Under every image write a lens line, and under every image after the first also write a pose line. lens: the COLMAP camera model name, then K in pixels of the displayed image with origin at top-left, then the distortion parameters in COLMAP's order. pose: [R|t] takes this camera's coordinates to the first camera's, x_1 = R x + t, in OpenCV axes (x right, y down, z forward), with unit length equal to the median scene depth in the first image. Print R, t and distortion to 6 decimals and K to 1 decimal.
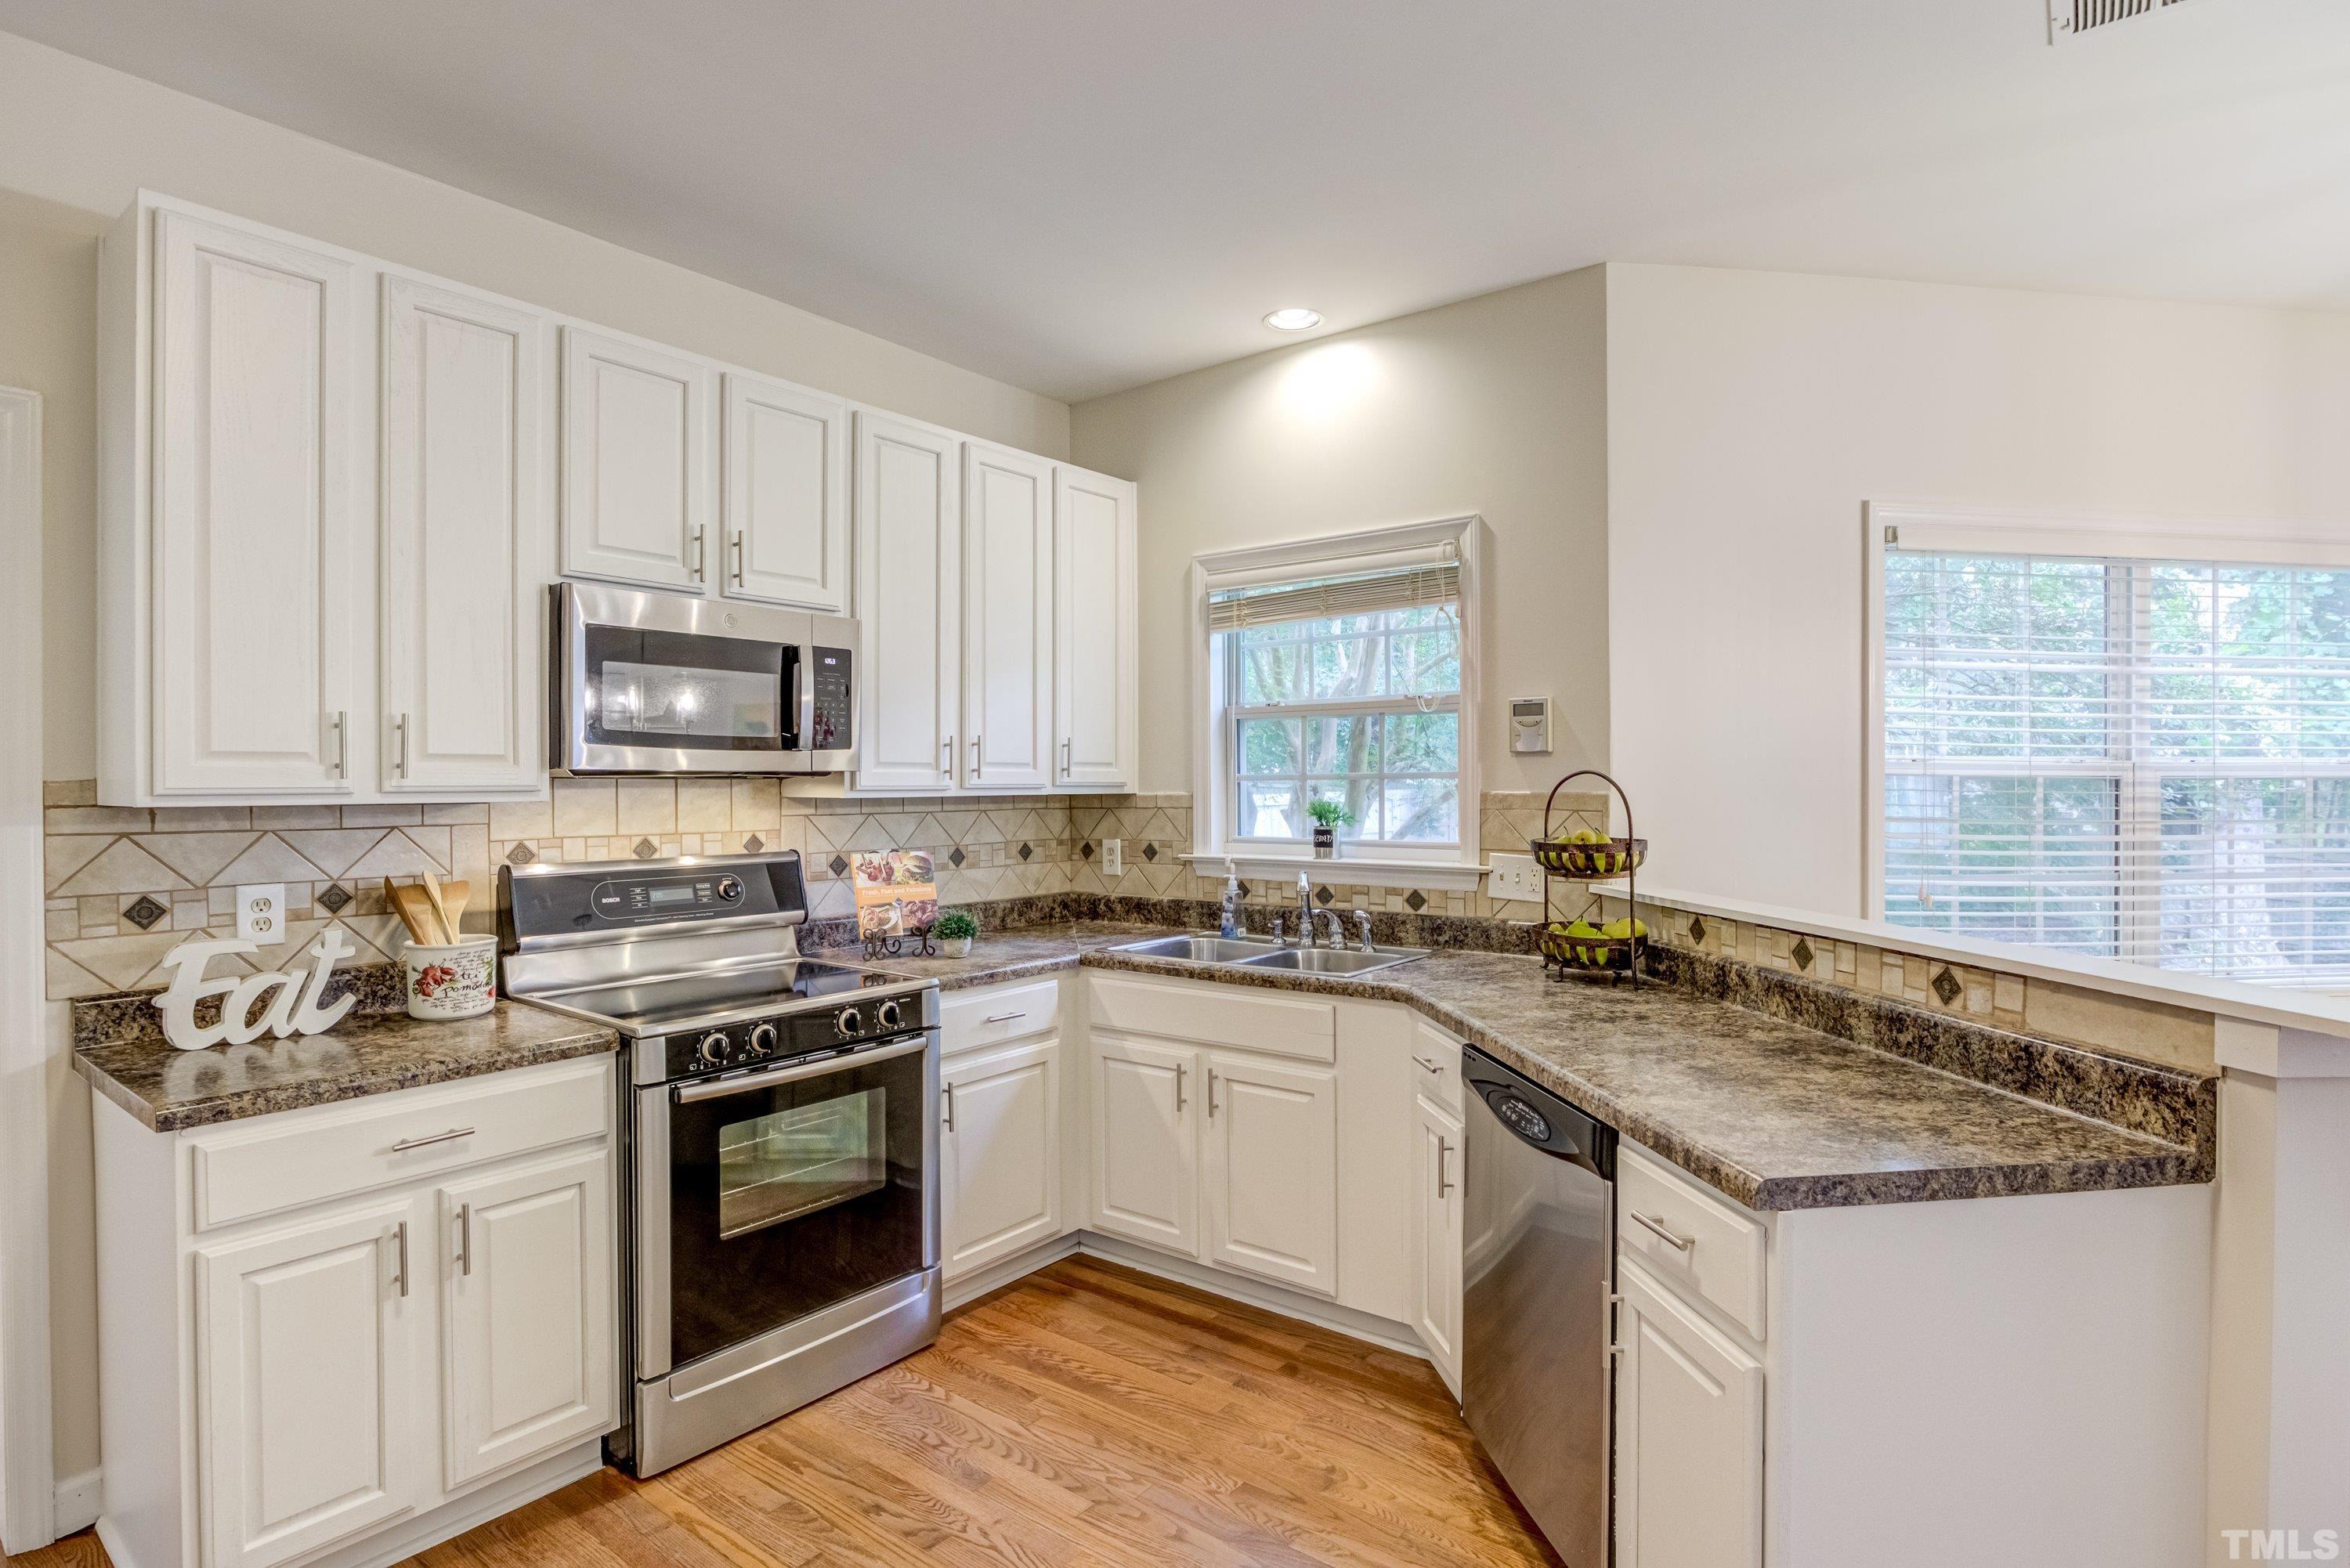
lens RADIAL K [[1185.1, 0, 1169.7], [0, 1185.1, 782.9], [0, 0, 1]] dist [-0.023926, 0.007000]
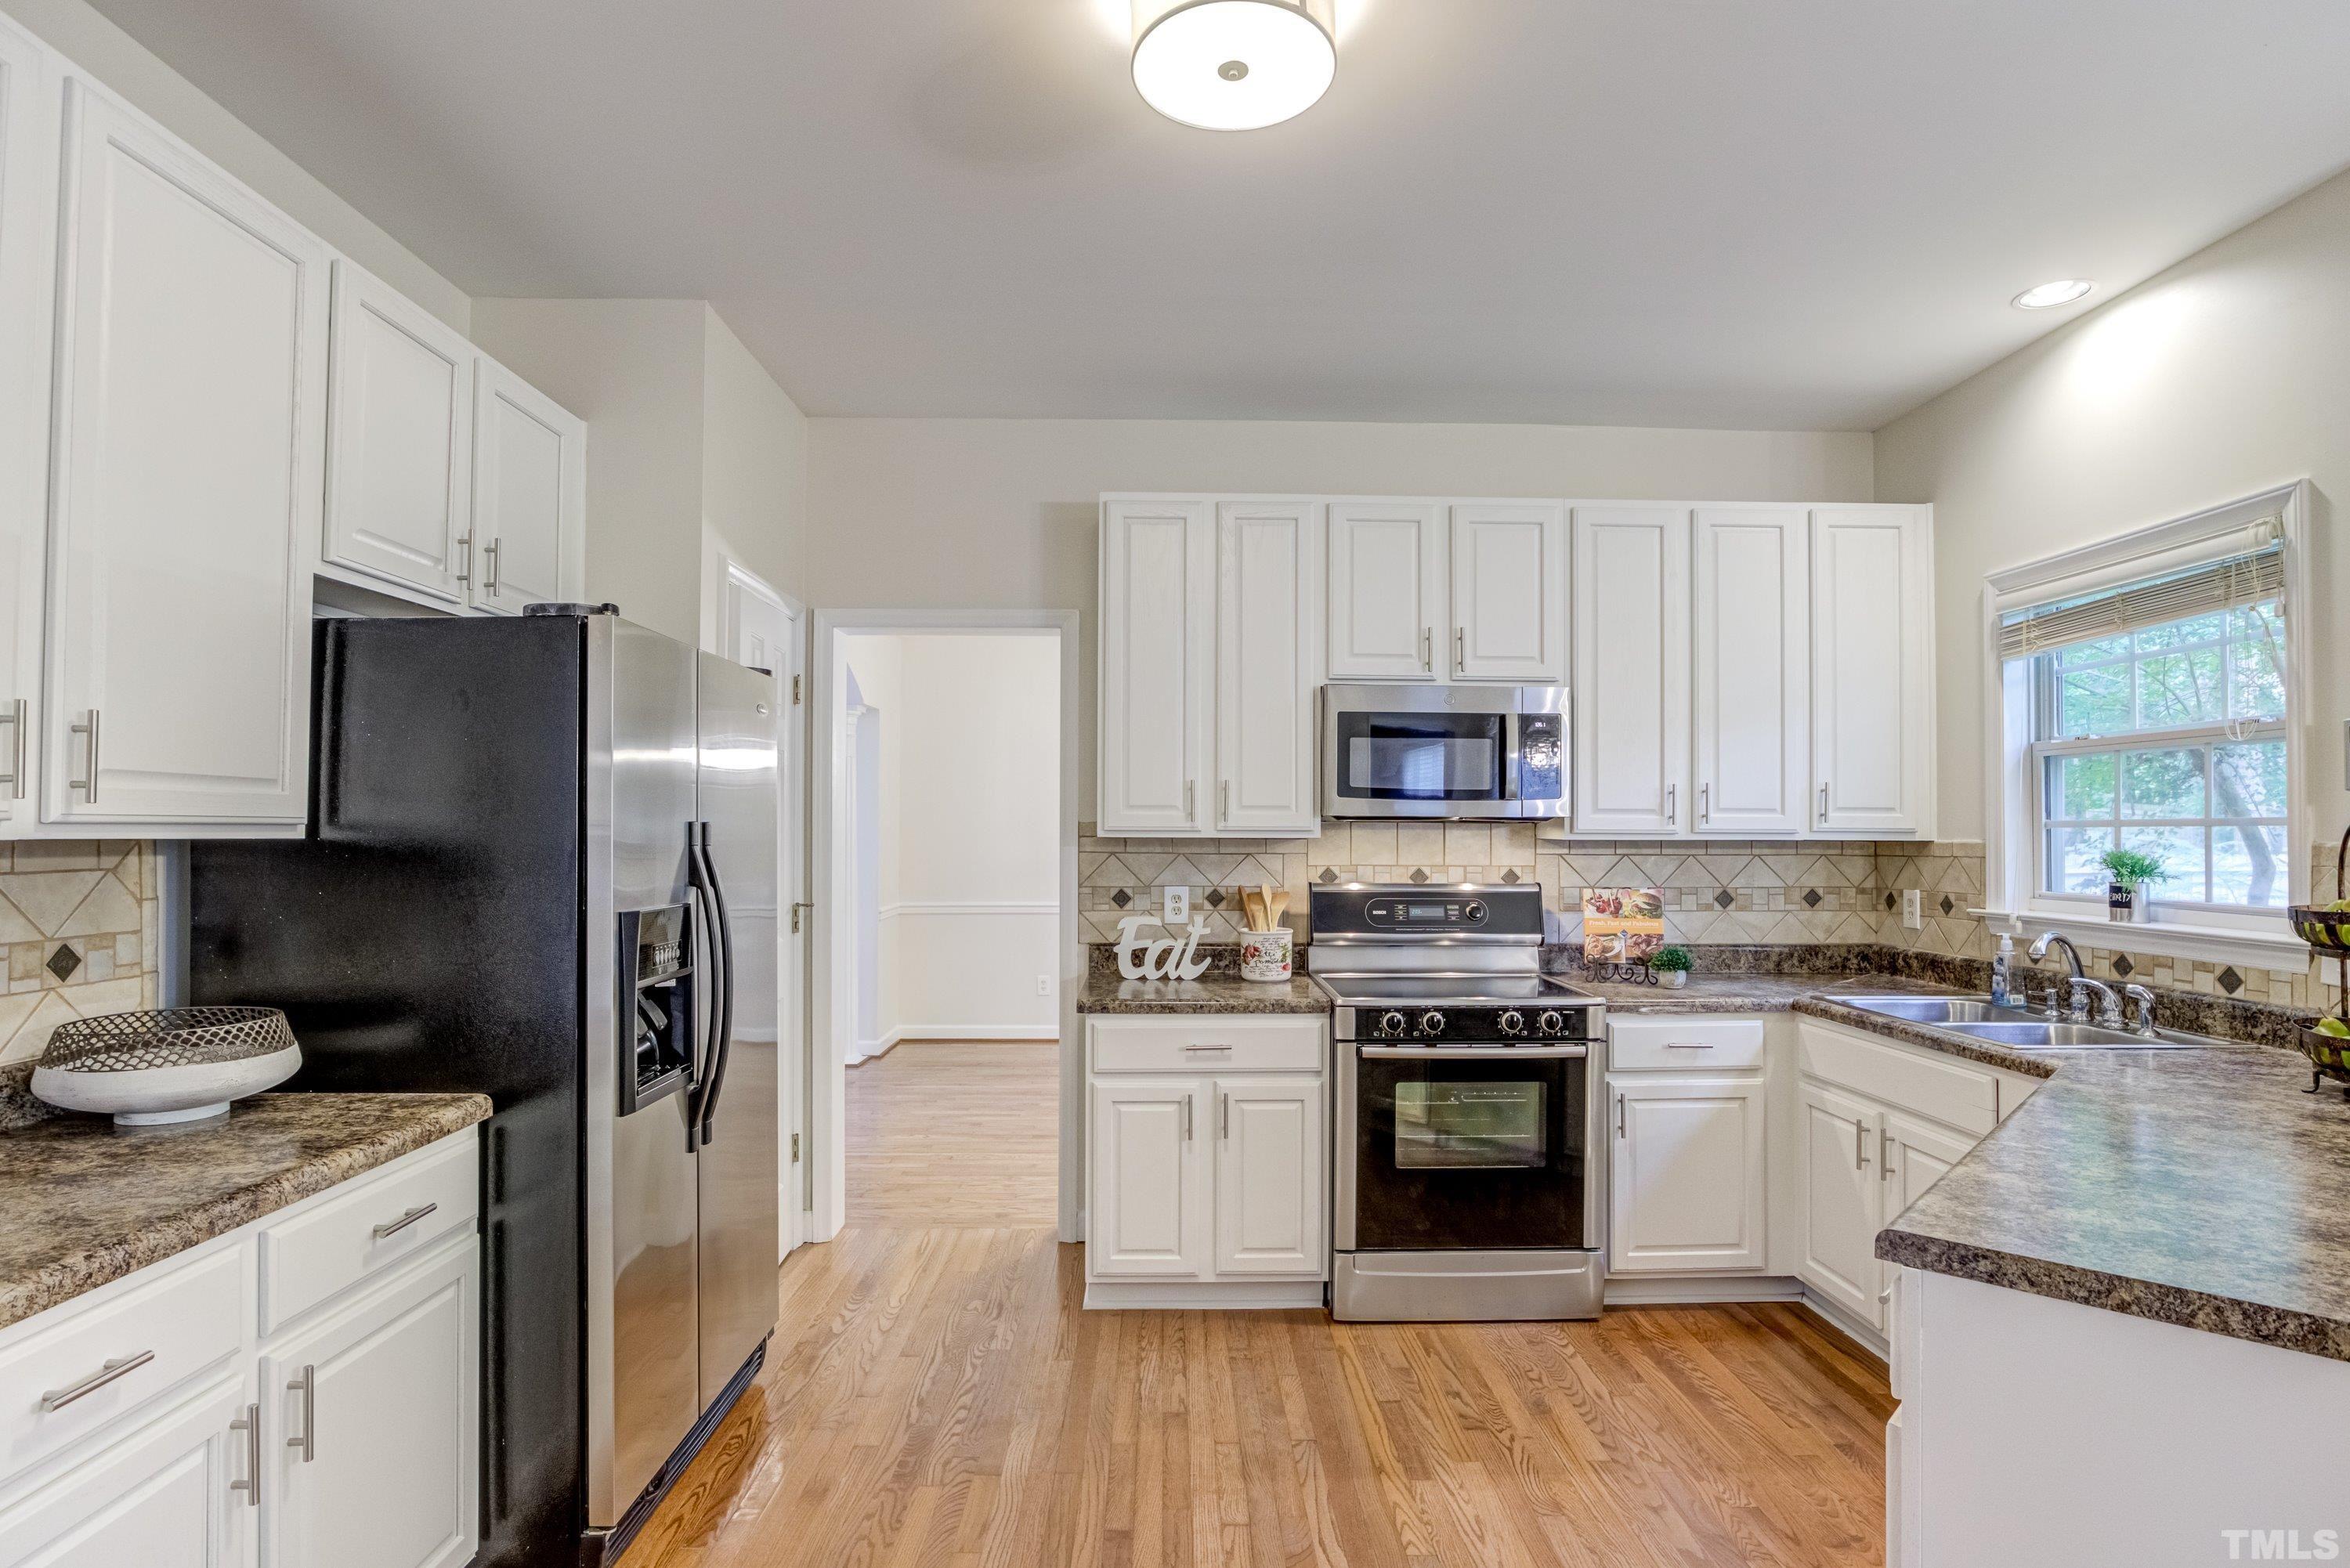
lens RADIAL K [[1185.1, 0, 1172.7], [0, 1185.1, 806.9], [0, 0, 1]] dist [-0.023926, 0.007000]
pose [[0.633108, -0.007347, -0.774029, 0.419719], [-0.006991, 0.999860, -0.015208, 0.001038], [0.774032, 0.015039, 0.632968, -0.043304]]
